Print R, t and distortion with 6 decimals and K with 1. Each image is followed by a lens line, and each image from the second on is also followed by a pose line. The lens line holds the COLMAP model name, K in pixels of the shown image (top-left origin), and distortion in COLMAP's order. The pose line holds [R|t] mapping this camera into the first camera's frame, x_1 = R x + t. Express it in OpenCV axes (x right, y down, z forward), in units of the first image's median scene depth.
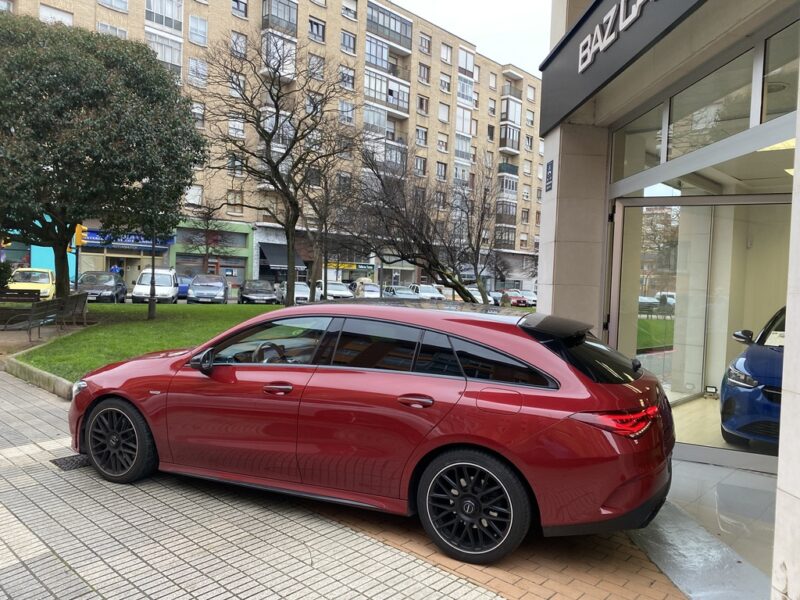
lens RADIAL K [[600.4, 0, 403.5], [0, 600.4, 300.4], [0, 0, 1]] dist [0.009187, 0.001913]
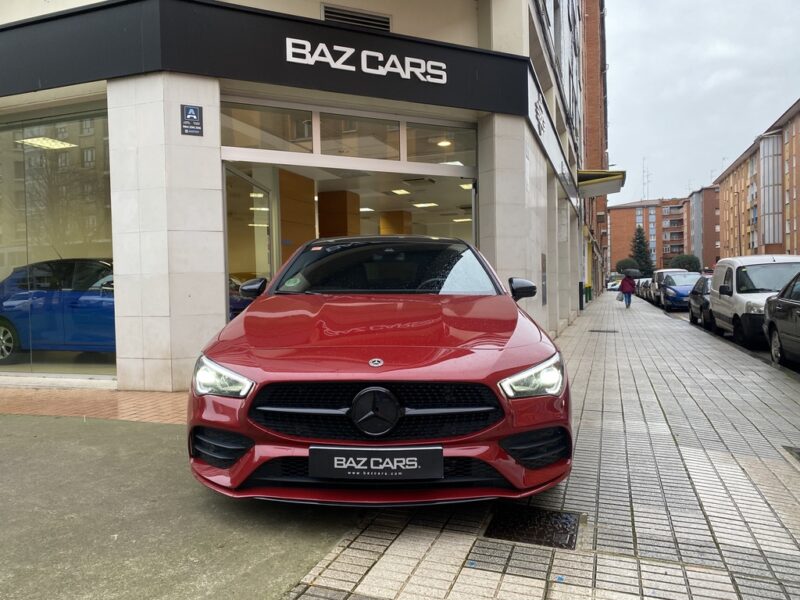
lens RADIAL K [[602.2, 0, 390.1], [0, 602.2, 298.3], [0, 0, 1]] dist [0.007163, 0.000460]
pose [[-0.387154, -0.036223, 0.921303, -1.193135], [0.042422, 0.997470, 0.057045, 0.063313], [-0.921039, 0.061169, -0.384638, 1.636341]]
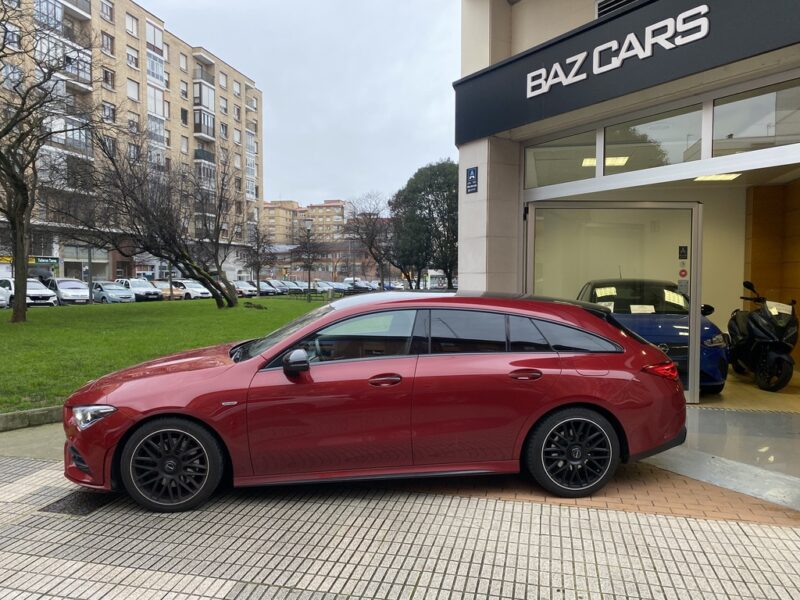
lens RADIAL K [[602.2, 0, 390.1], [0, 602.2, 298.3], [0, 0, 1]] dist [0.007163, 0.000460]
pose [[0.874783, -0.052514, 0.481661, -0.696703], [0.045687, 0.998620, 0.025901, -0.021623], [-0.482357, -0.000653, 0.875975, 0.081306]]
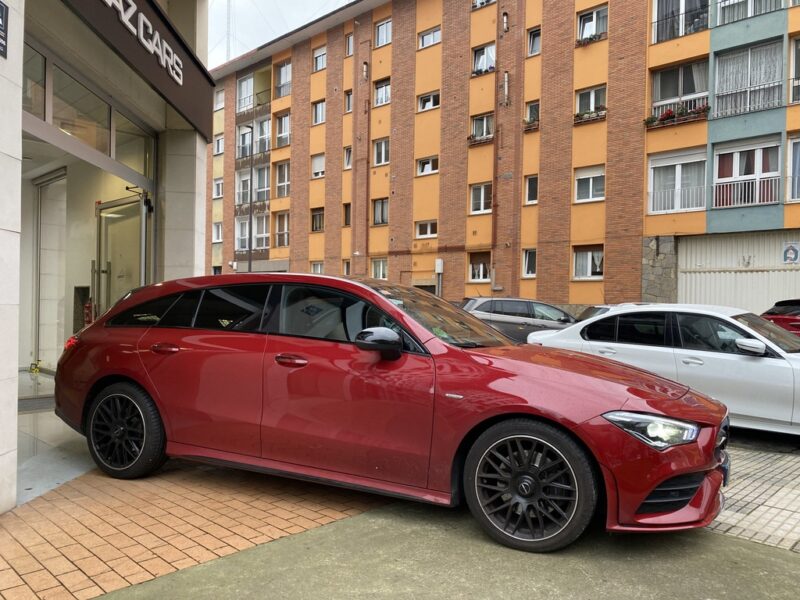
lens RADIAL K [[600.4, 0, 403.5], [0, 600.4, 300.4], [0, 0, 1]] dist [0.009187, 0.001913]
pose [[-0.998502, -0.050163, 0.021856, -0.233923], [-0.049579, 0.998419, 0.026492, 0.017128], [-0.023150, 0.025369, -0.999410, 2.280980]]
